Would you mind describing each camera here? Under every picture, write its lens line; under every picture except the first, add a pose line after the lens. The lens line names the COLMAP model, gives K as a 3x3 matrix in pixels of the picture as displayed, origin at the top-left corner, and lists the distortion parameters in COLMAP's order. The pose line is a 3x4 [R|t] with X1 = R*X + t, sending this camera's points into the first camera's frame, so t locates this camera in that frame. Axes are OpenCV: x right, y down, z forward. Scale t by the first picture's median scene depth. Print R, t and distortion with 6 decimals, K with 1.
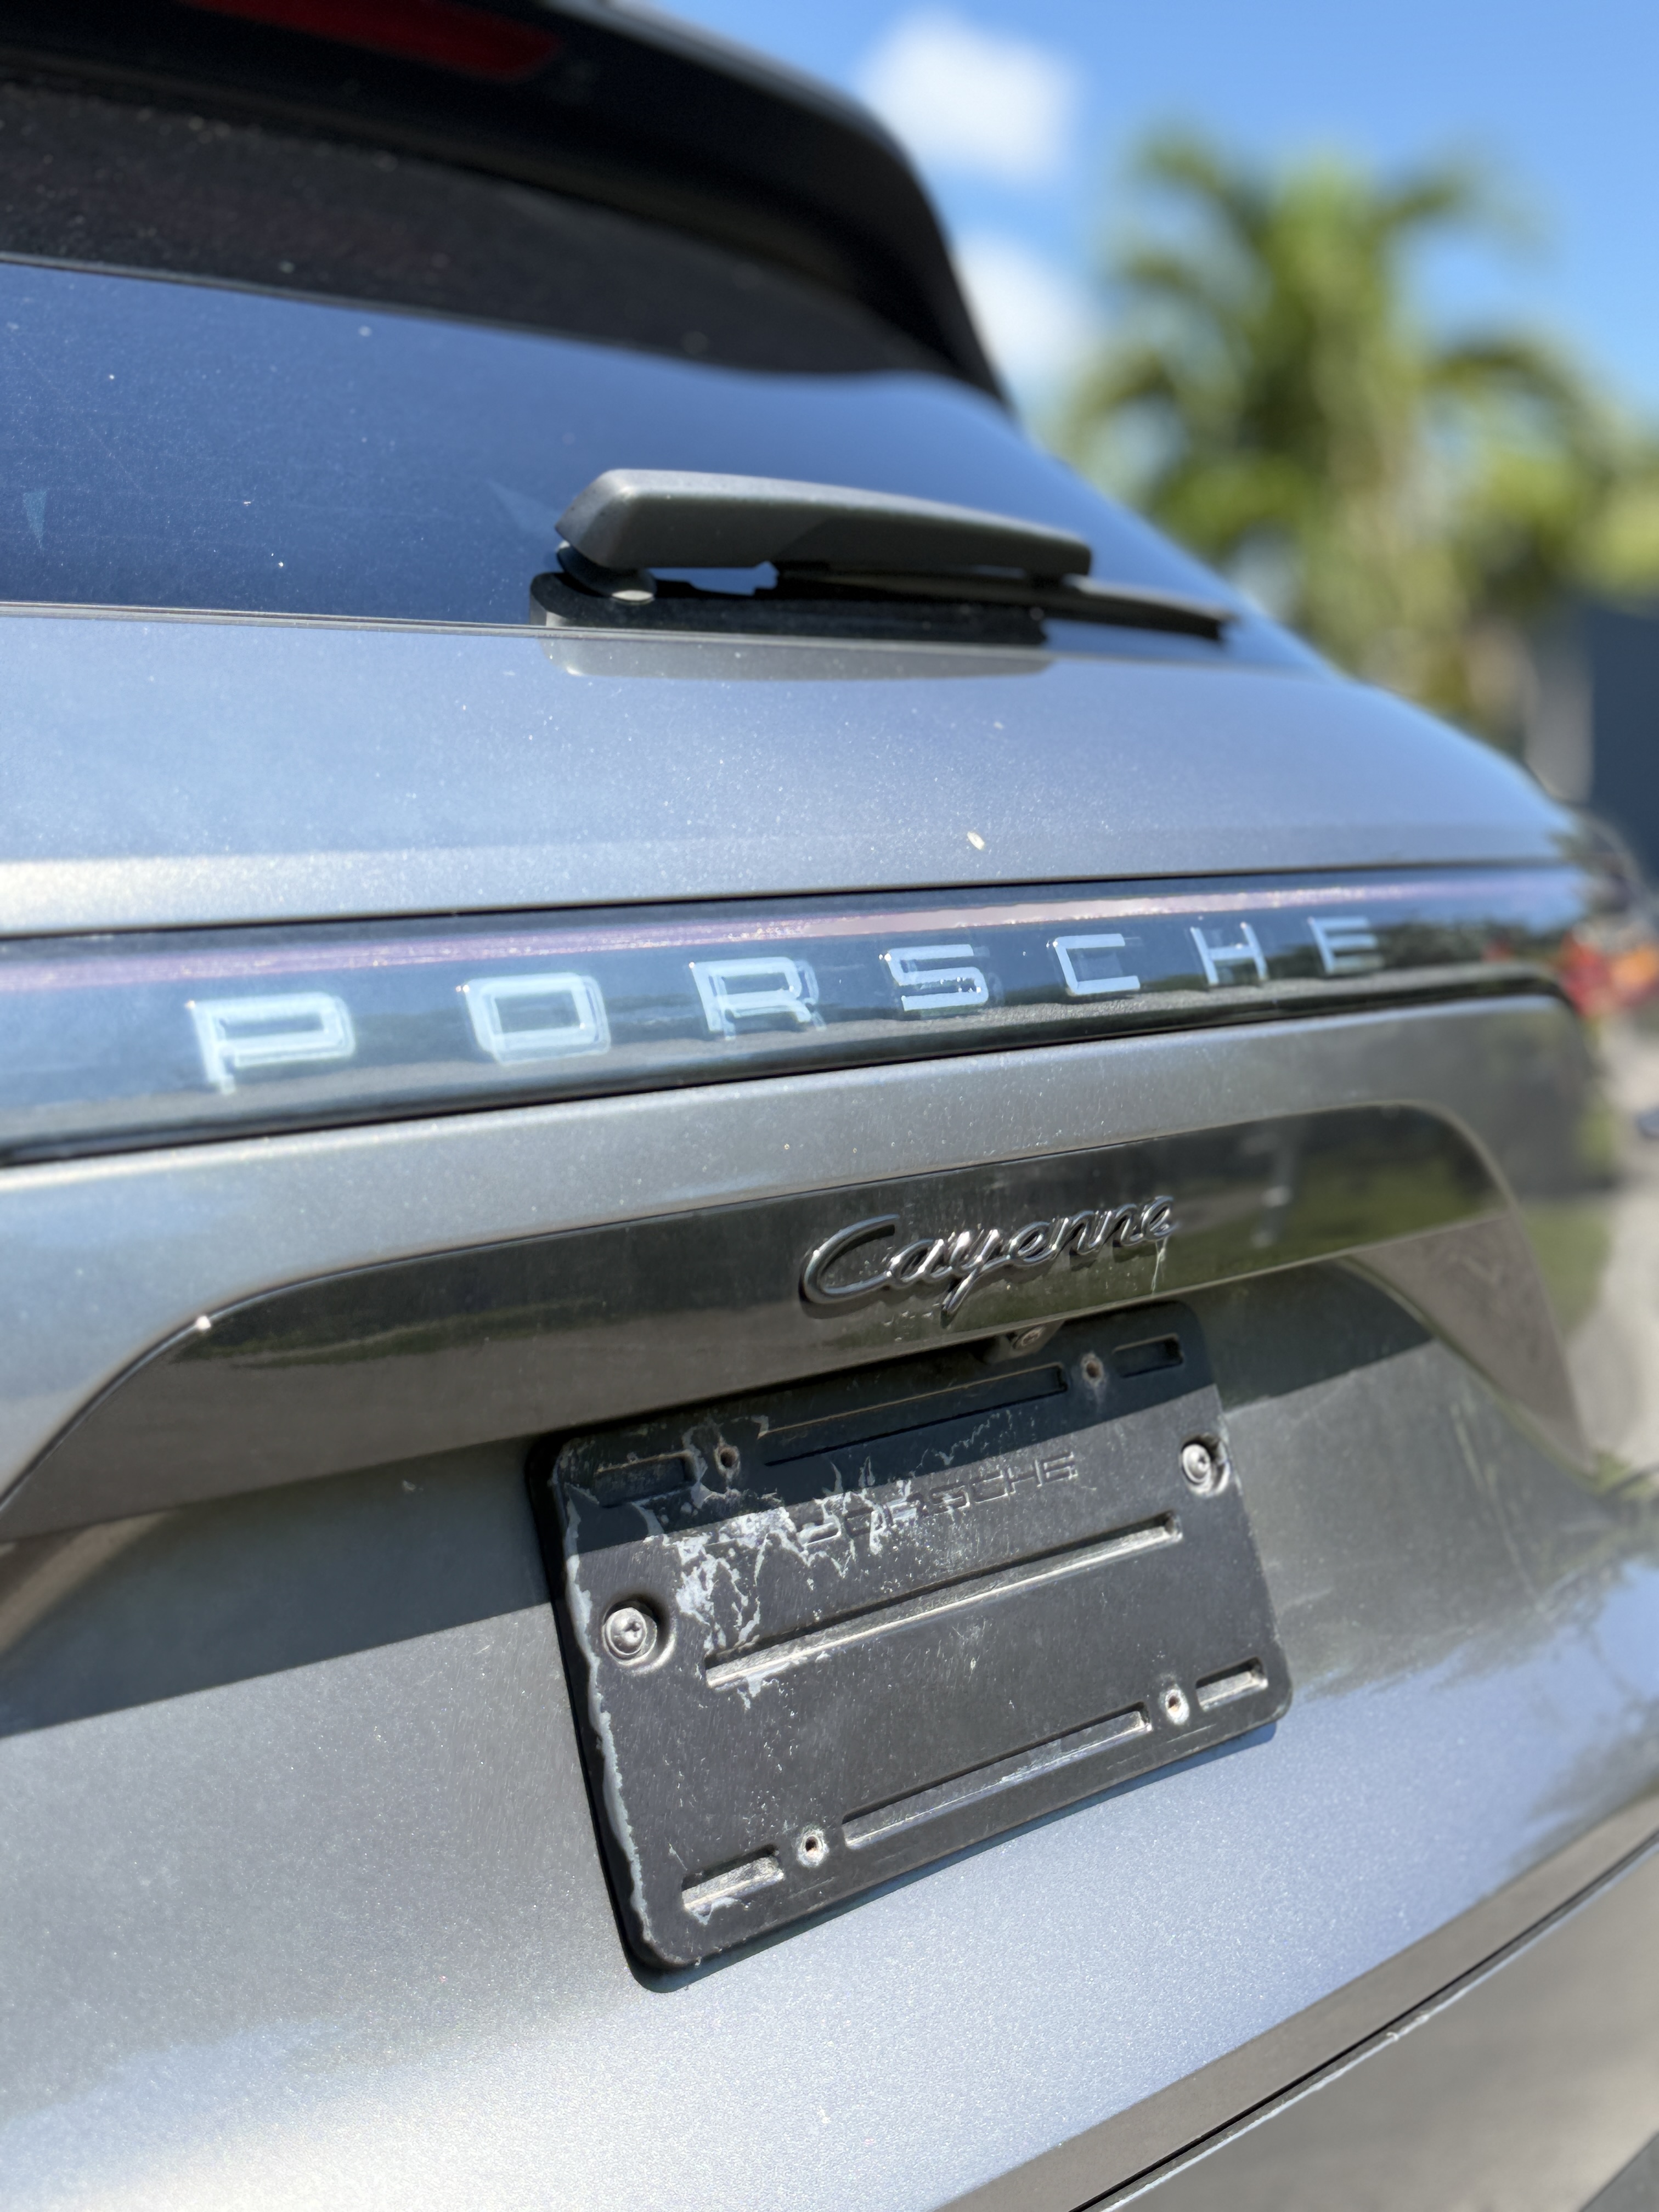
lens RADIAL K [[2651.9, 0, 829.5], [0, 2651.9, 1117.2], [0, 0, 1]] dist [0.190658, -0.495730]
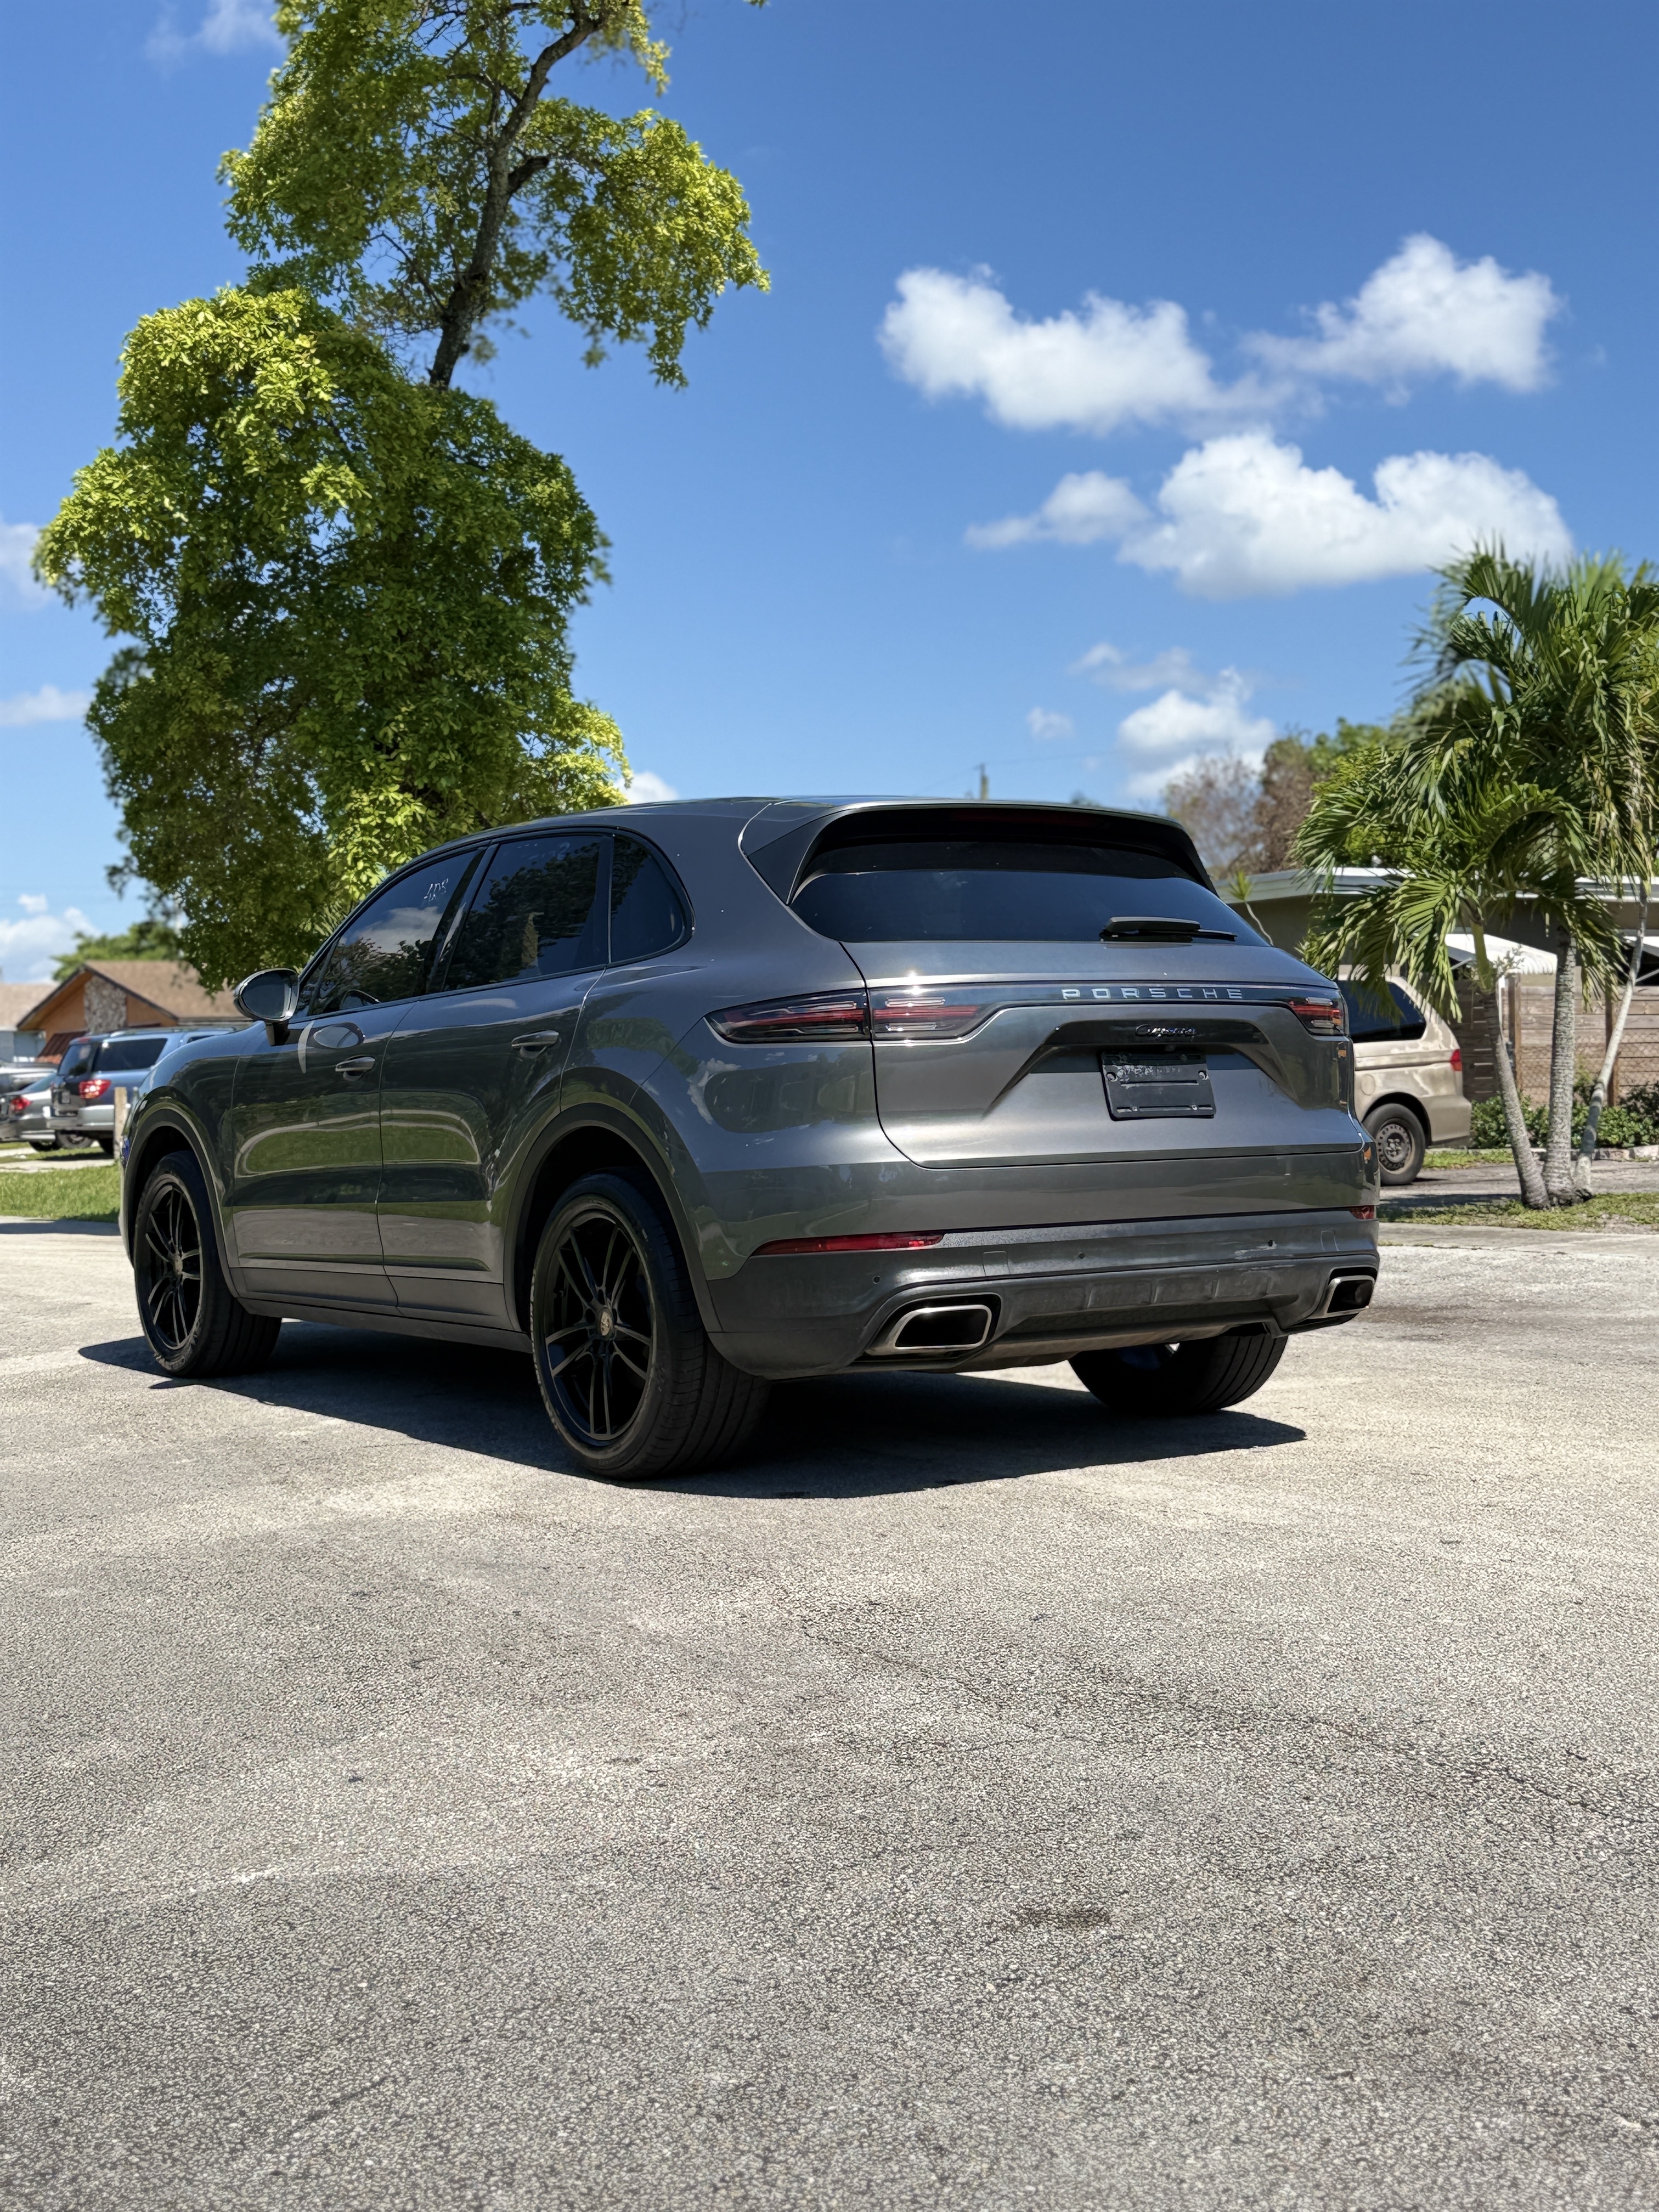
lens RADIAL K [[2651.9, 0, 829.5], [0, 2651.9, 1117.2], [0, 0, 1]] dist [0.190658, -0.495730]
pose [[0.985907, 0.022306, -0.165803, 0.372002], [-0.035360, 0.996465, -0.076199, 0.870222], [0.163517, 0.080988, 0.983211, -6.229914]]
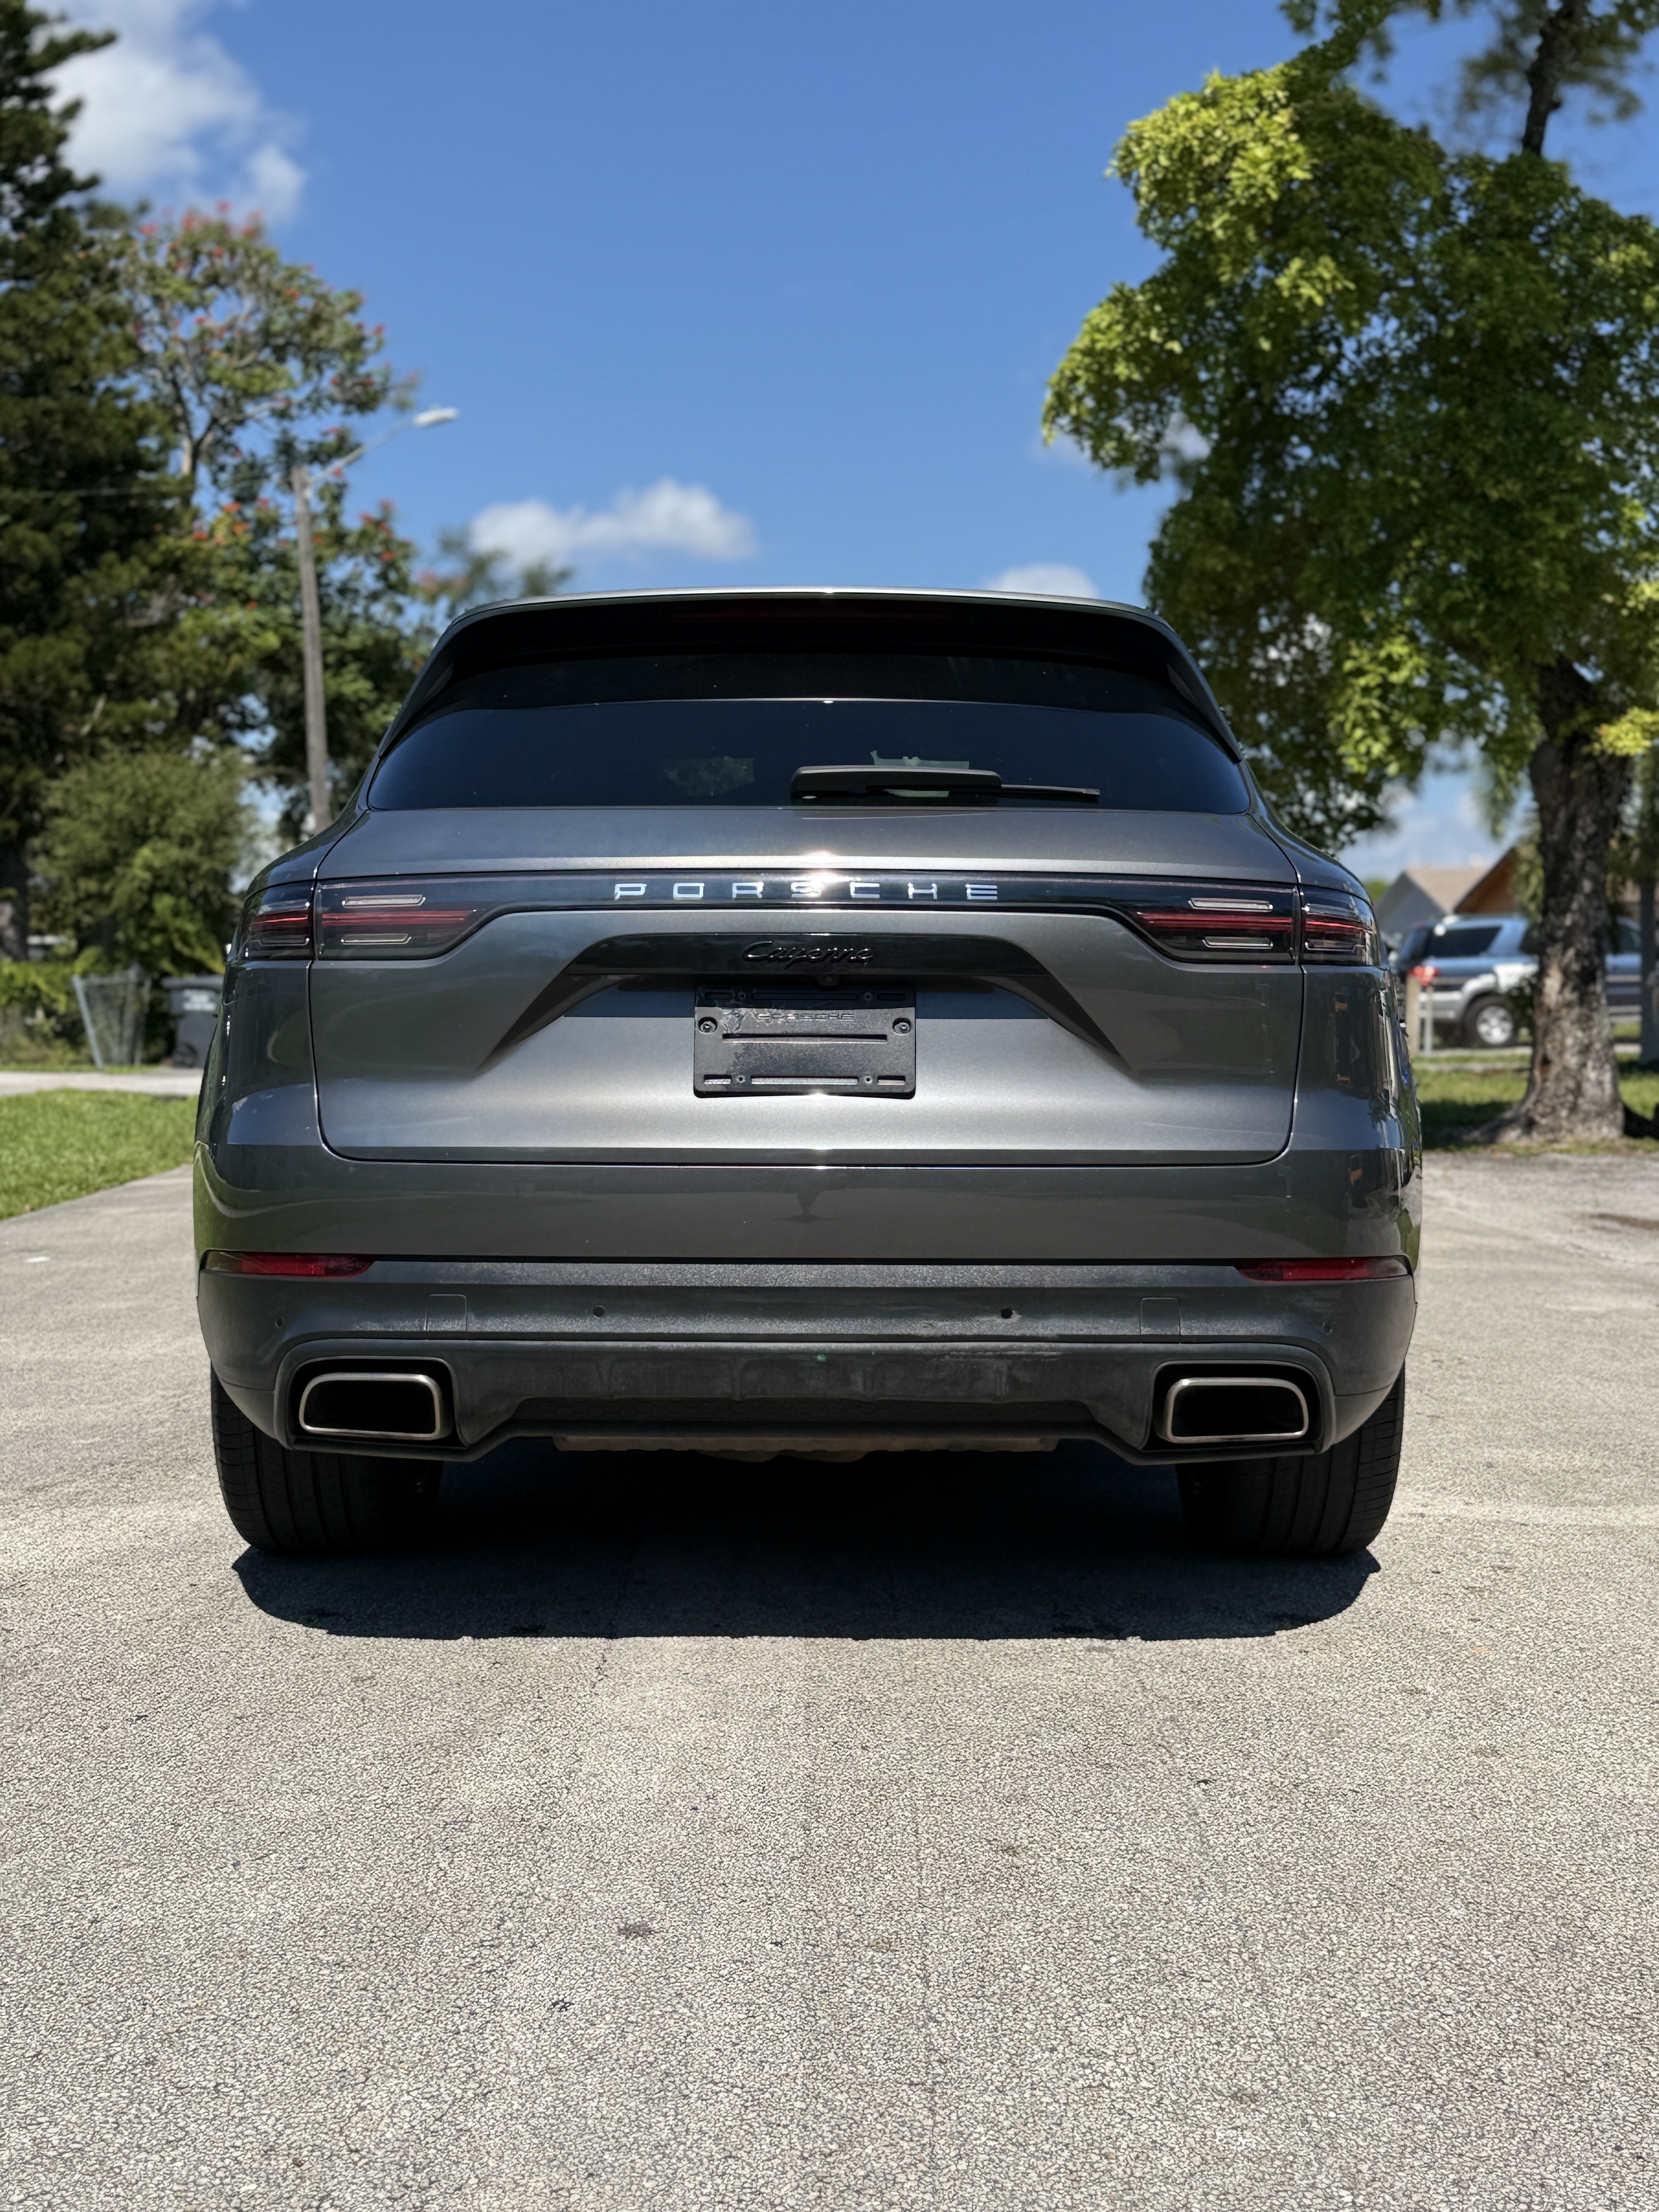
lens RADIAL K [[2608.6, 0, 893.1], [0, 2608.6, 1109.9], [0, 0, 1]] dist [0.248142, -0.457787]
pose [[0.692920, 0.074511, -0.717155, 3.304399], [-0.098453, 0.995107, 0.008264, 0.259477], [0.714262, 0.064879, 0.696865, -1.860656]]
